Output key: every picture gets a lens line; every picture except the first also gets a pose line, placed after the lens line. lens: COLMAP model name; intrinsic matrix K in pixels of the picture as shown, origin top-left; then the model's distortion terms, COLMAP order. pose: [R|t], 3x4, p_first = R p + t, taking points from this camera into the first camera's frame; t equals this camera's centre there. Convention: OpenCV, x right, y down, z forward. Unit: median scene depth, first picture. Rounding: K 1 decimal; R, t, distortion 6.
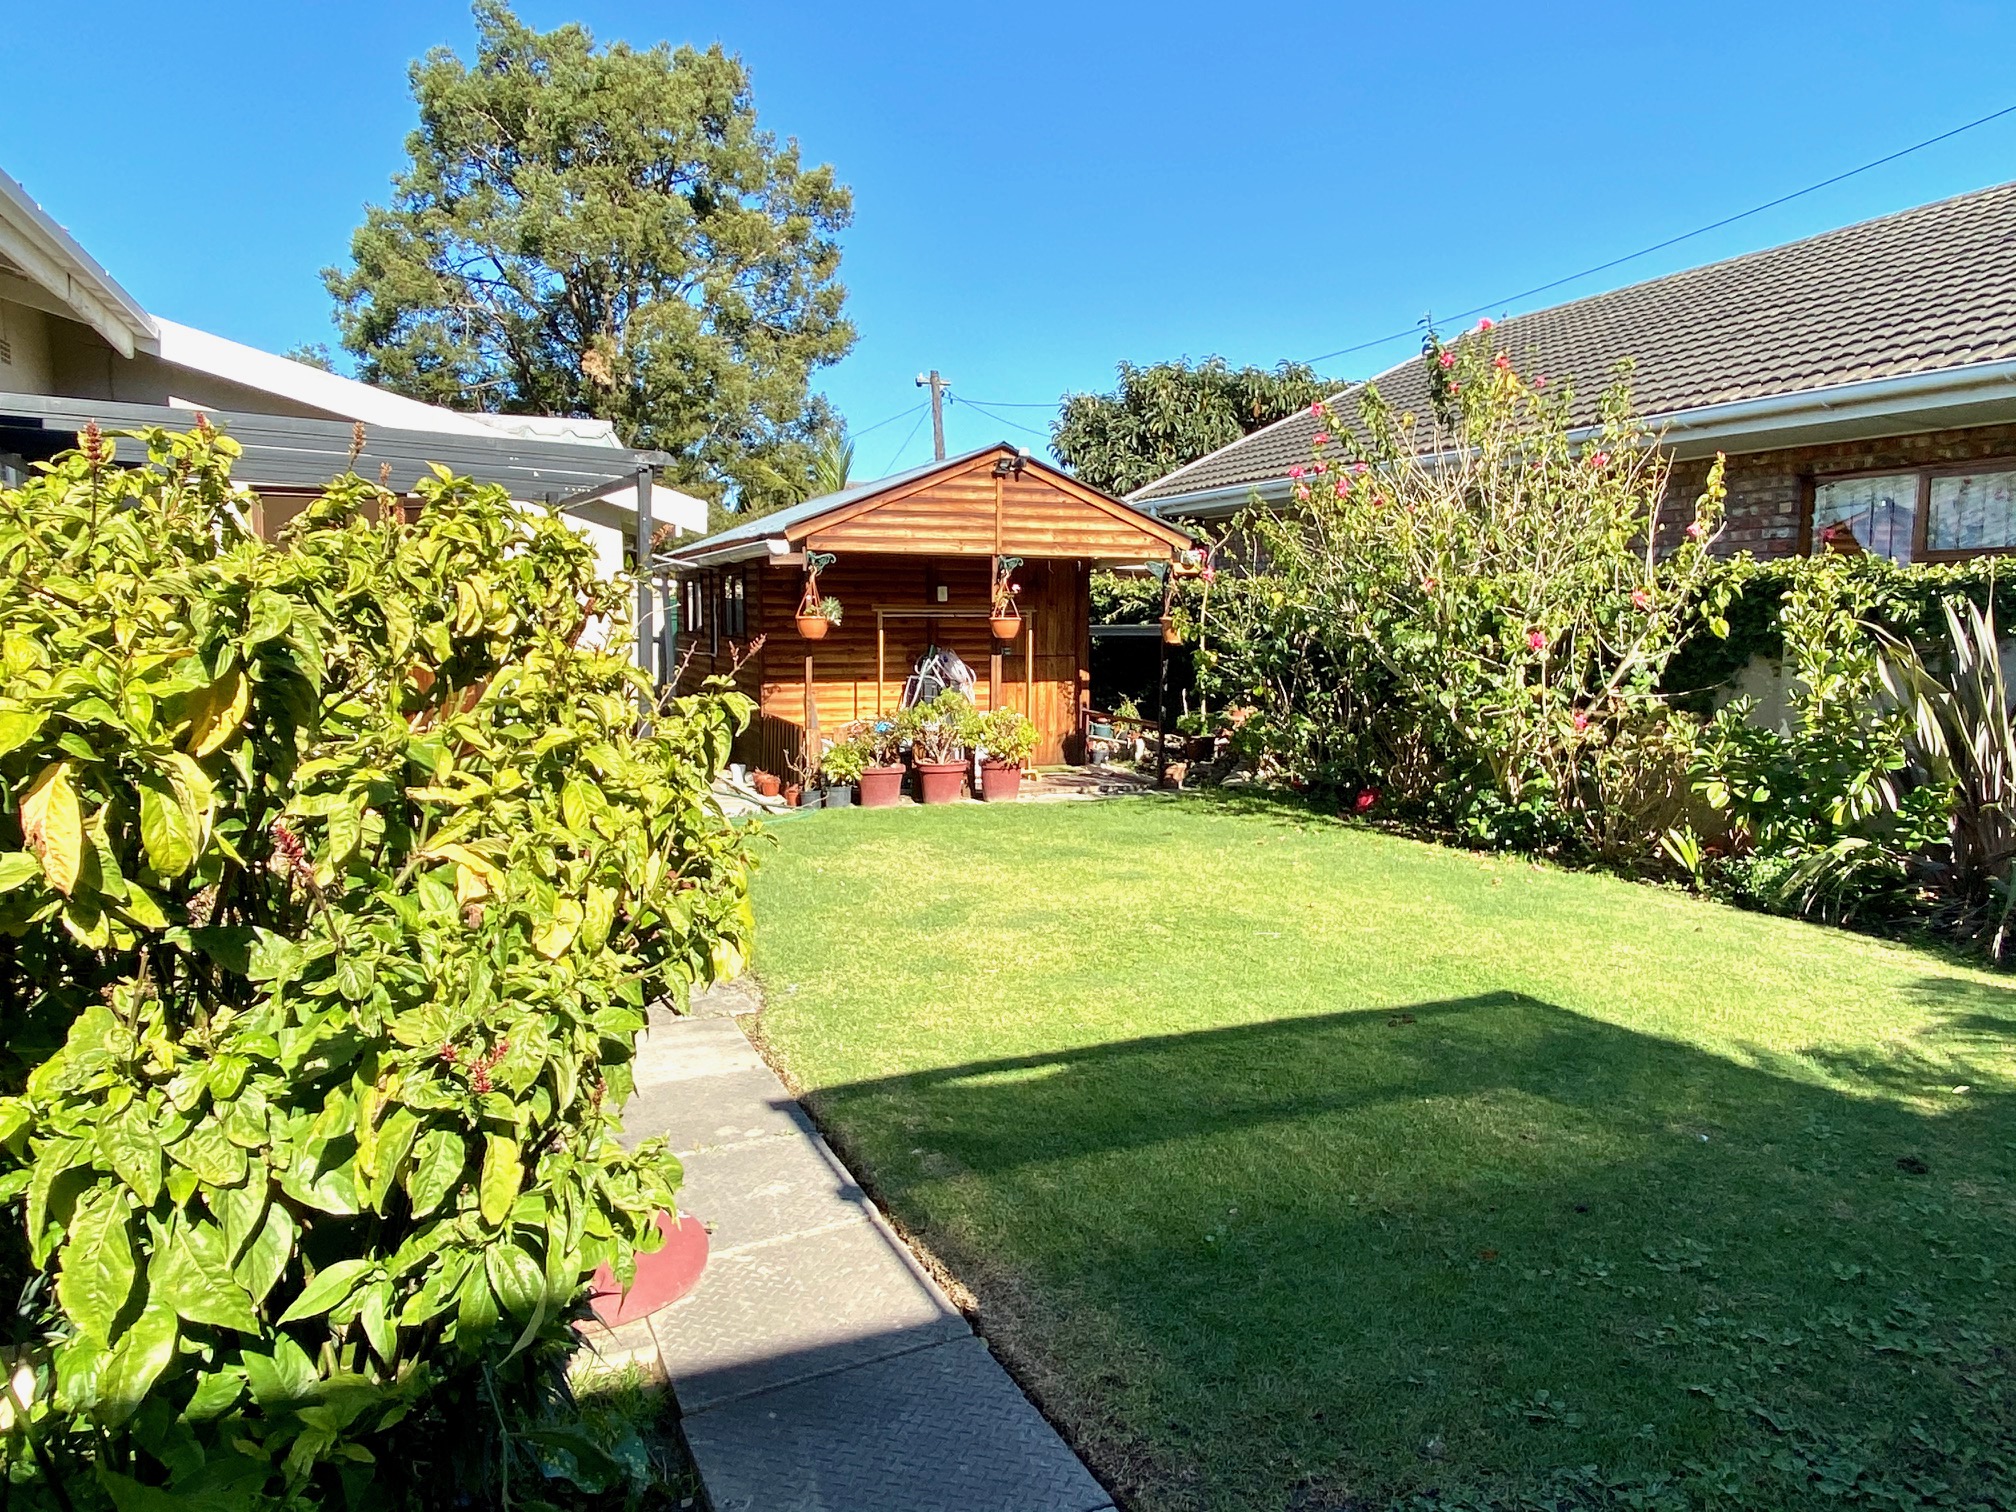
lens RADIAL K [[1369.3, 0, 1019.6], [0, 1369.3, 752.5], [0, 0, 1]] dist [0.076400, -0.092189]
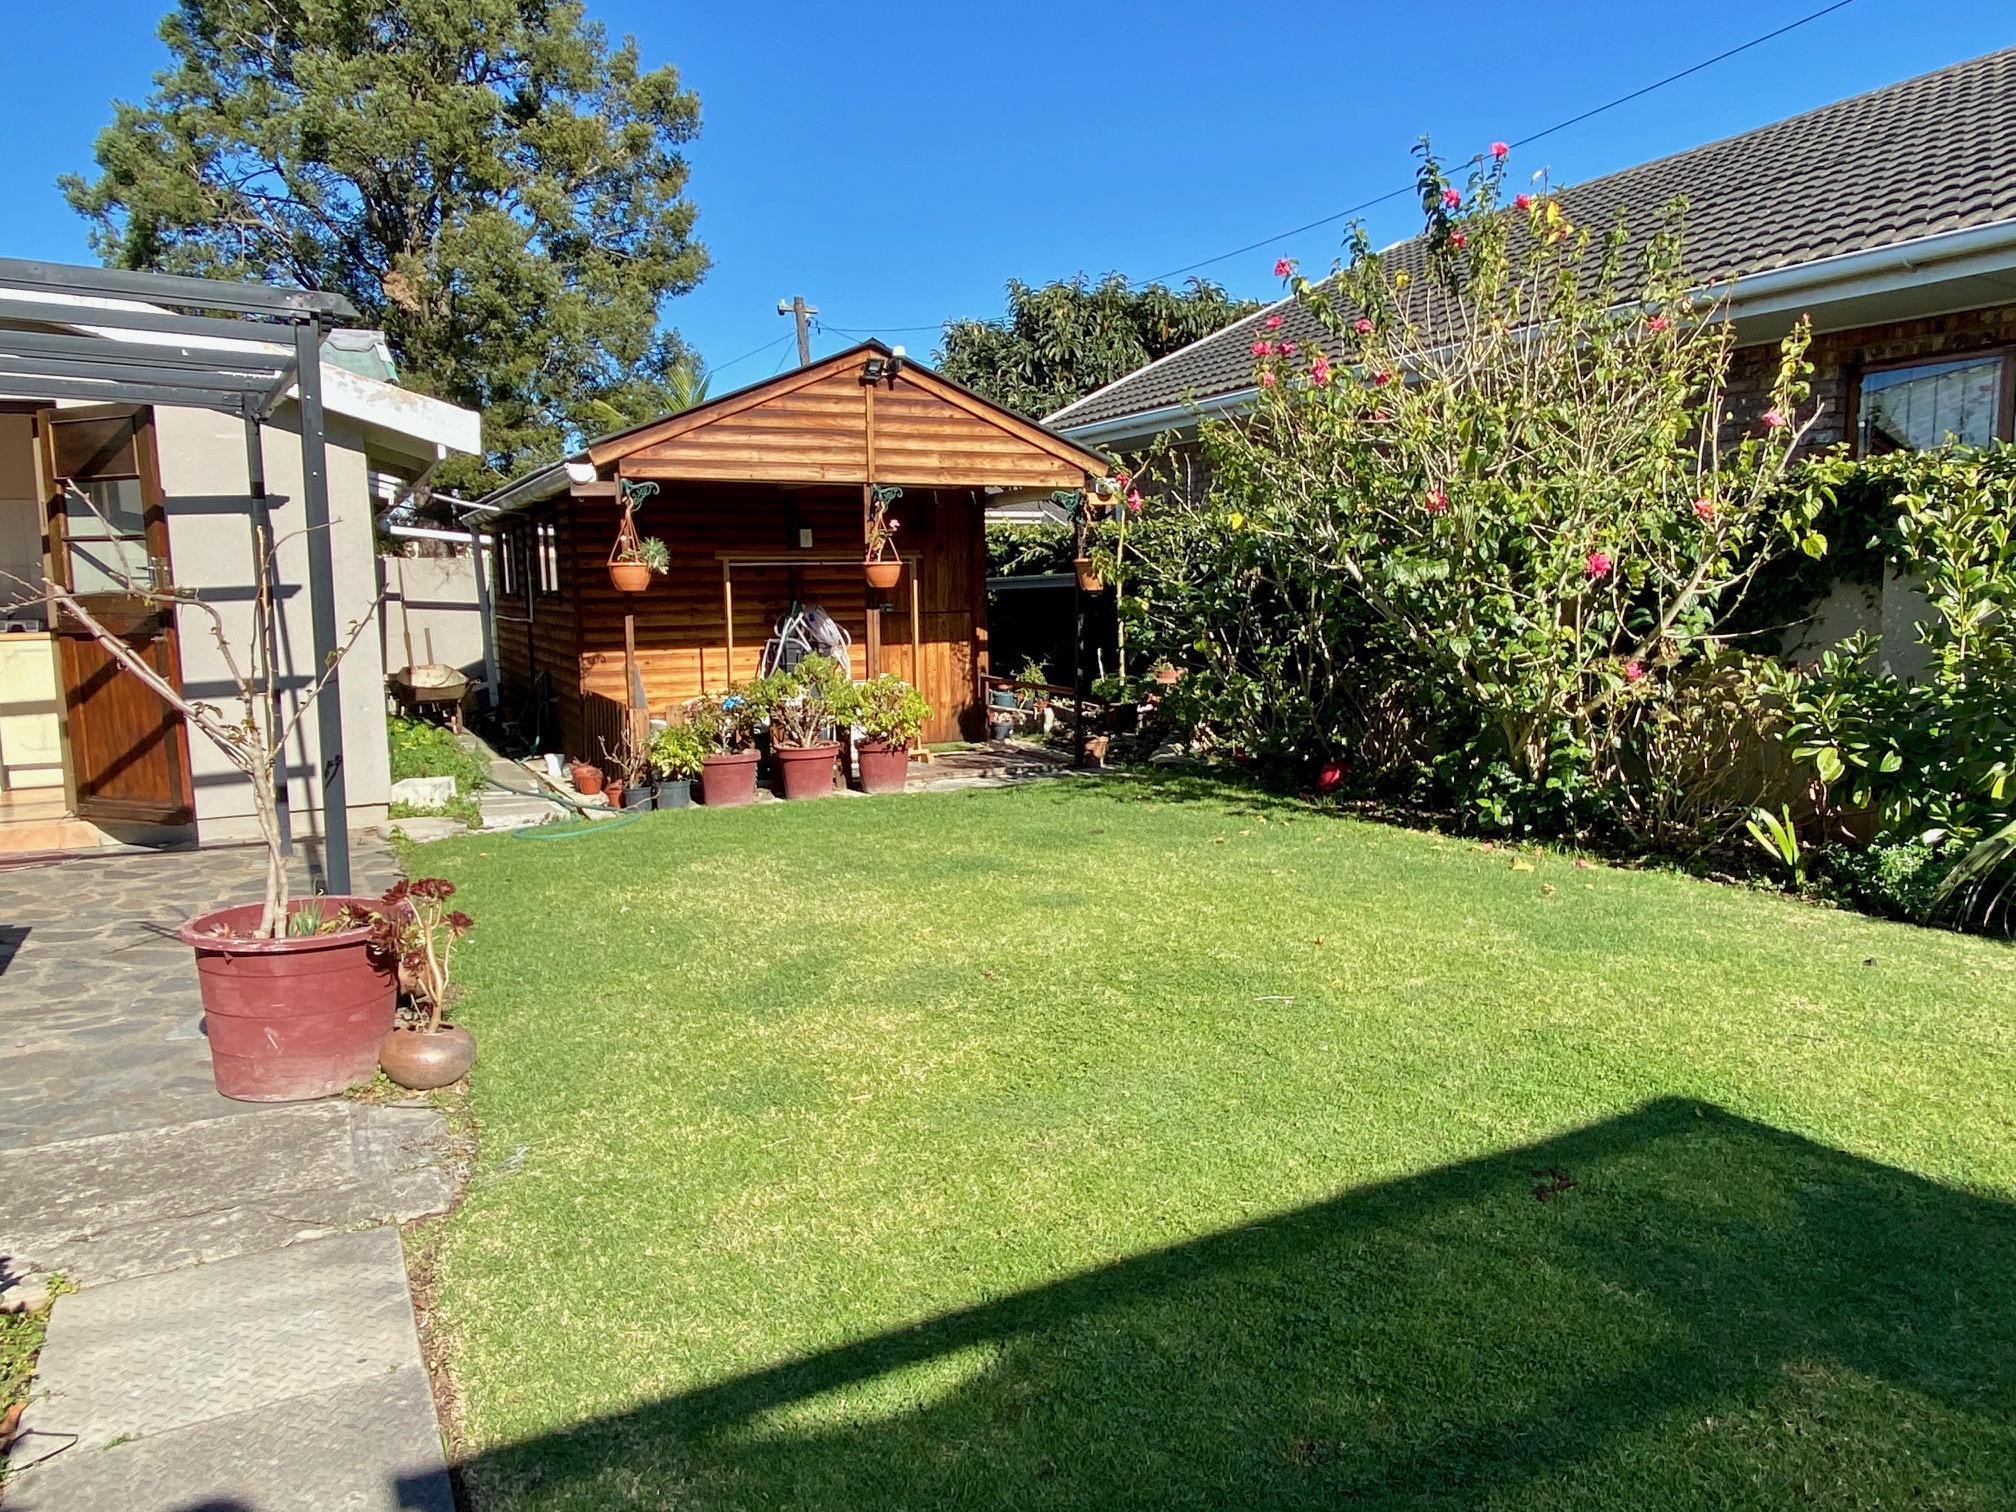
lens RADIAL K [[1369.3, 0, 1026.7], [0, 1369.3, 754.2], [0, 0, 1]] dist [0.076400, -0.092189]
pose [[0.996159, -0.031034, 0.081877, 0.004638], [0.028982, 0.999238, 0.026135, -0.005010], [-0.082626, -0.023661, 0.996300, 0.201615]]
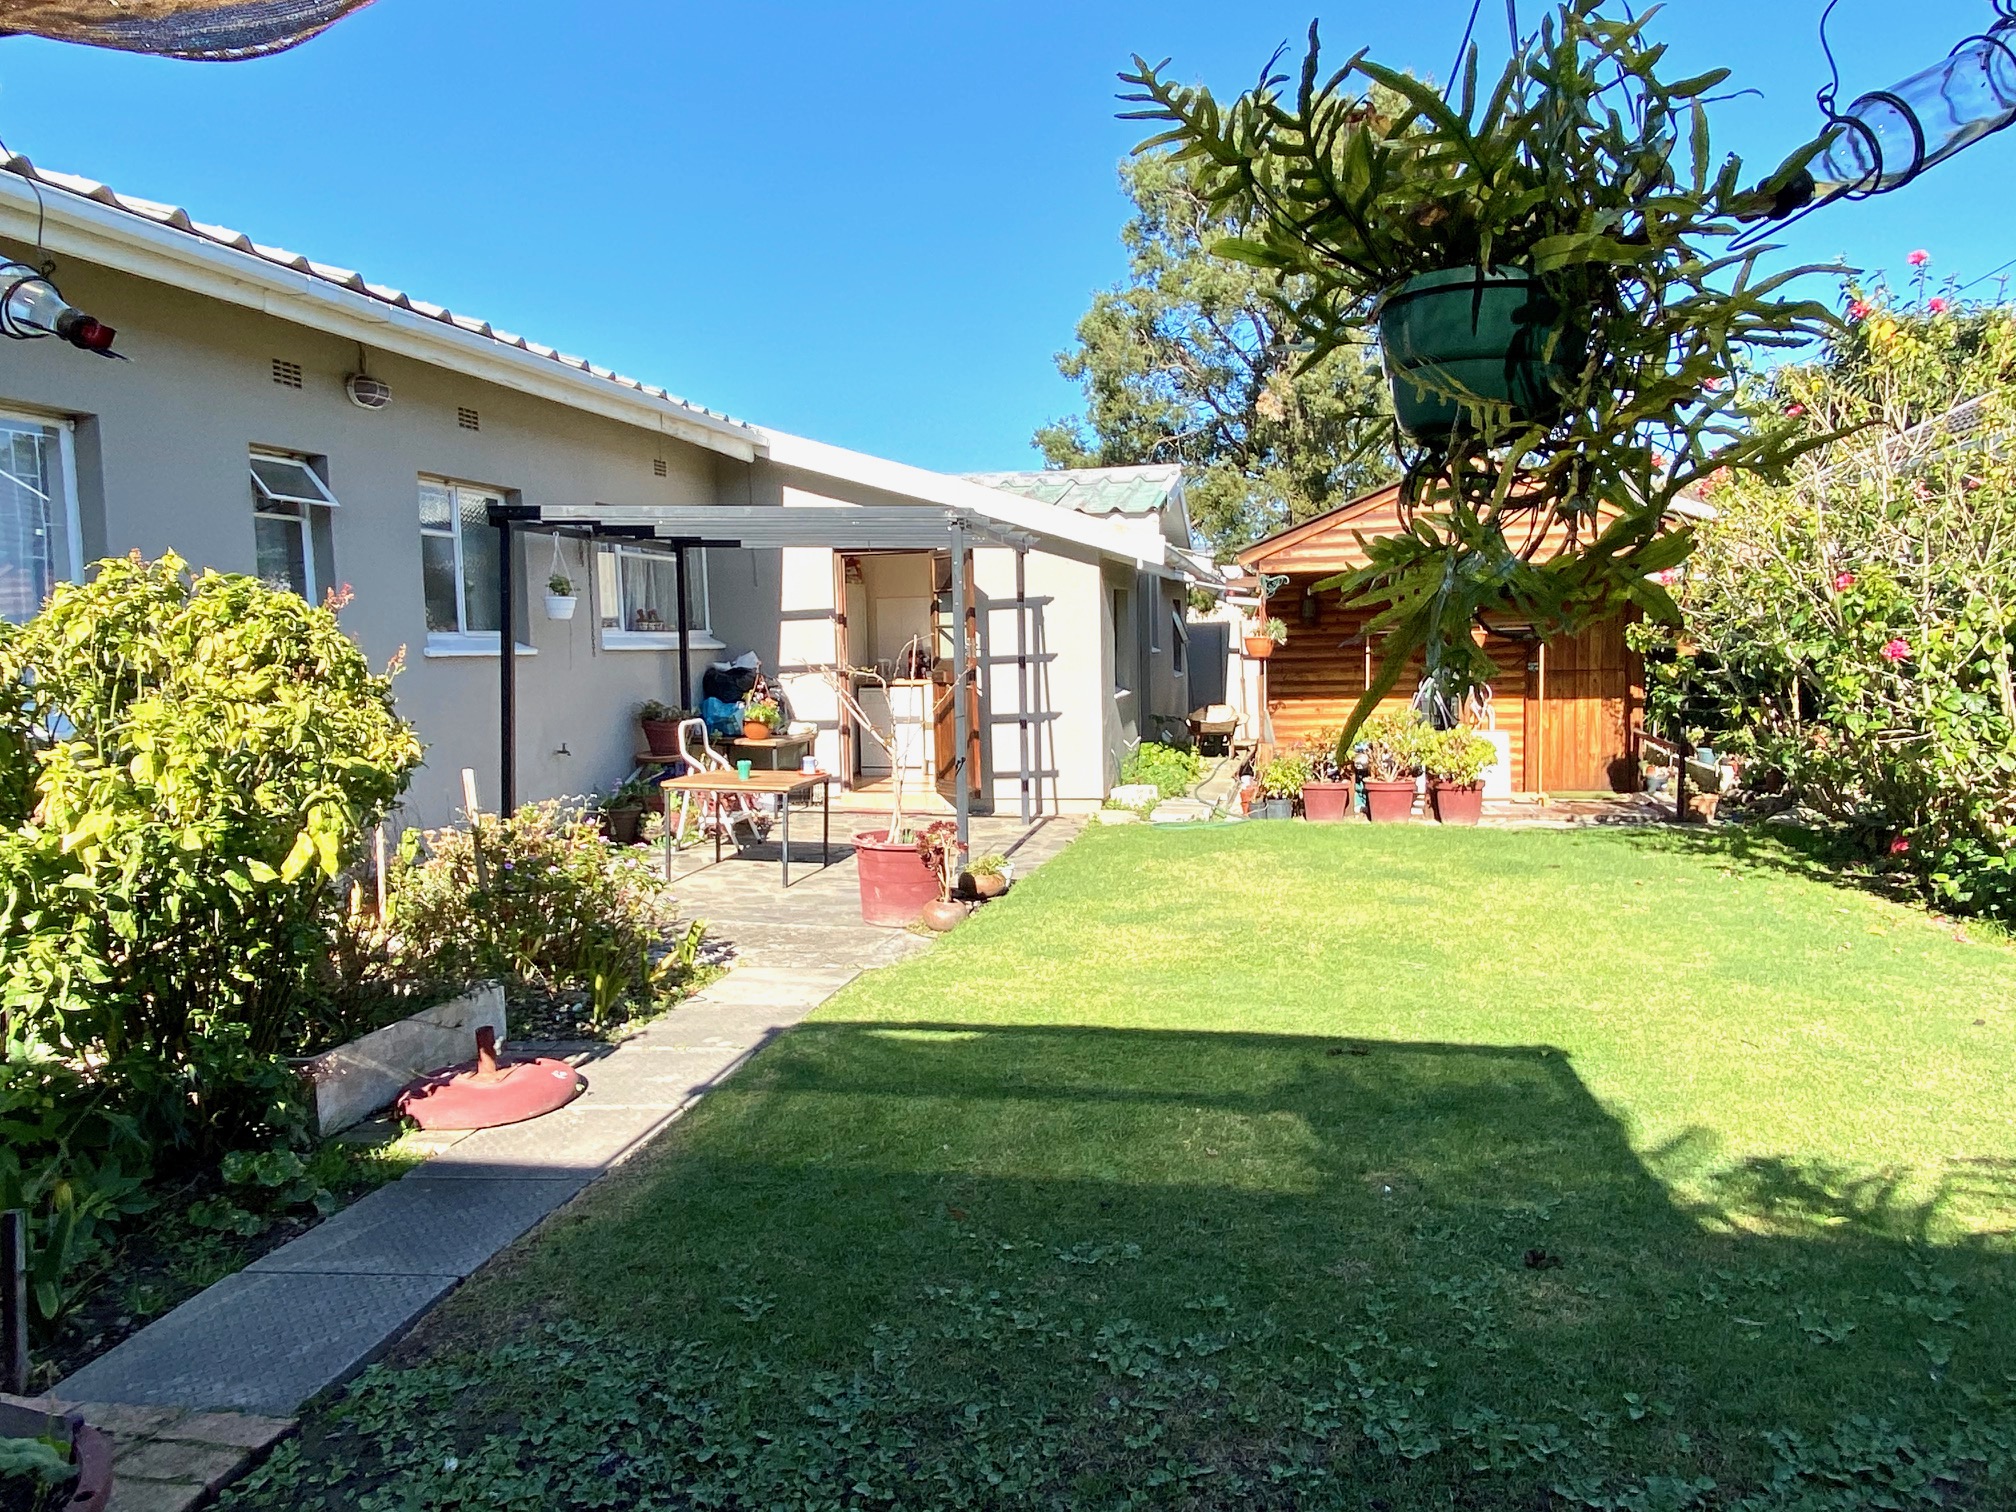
lens RADIAL K [[1369.3, 0, 1013.8], [0, 1369.3, 742.1], [0, 0, 1]] dist [0.076400, -0.092189]
pose [[0.819340, 0.022165, -0.572879, 0.294299], [-0.033792, 0.999382, -0.009663, -0.001549], [0.572311, 0.027276, 0.819583, 0.033415]]
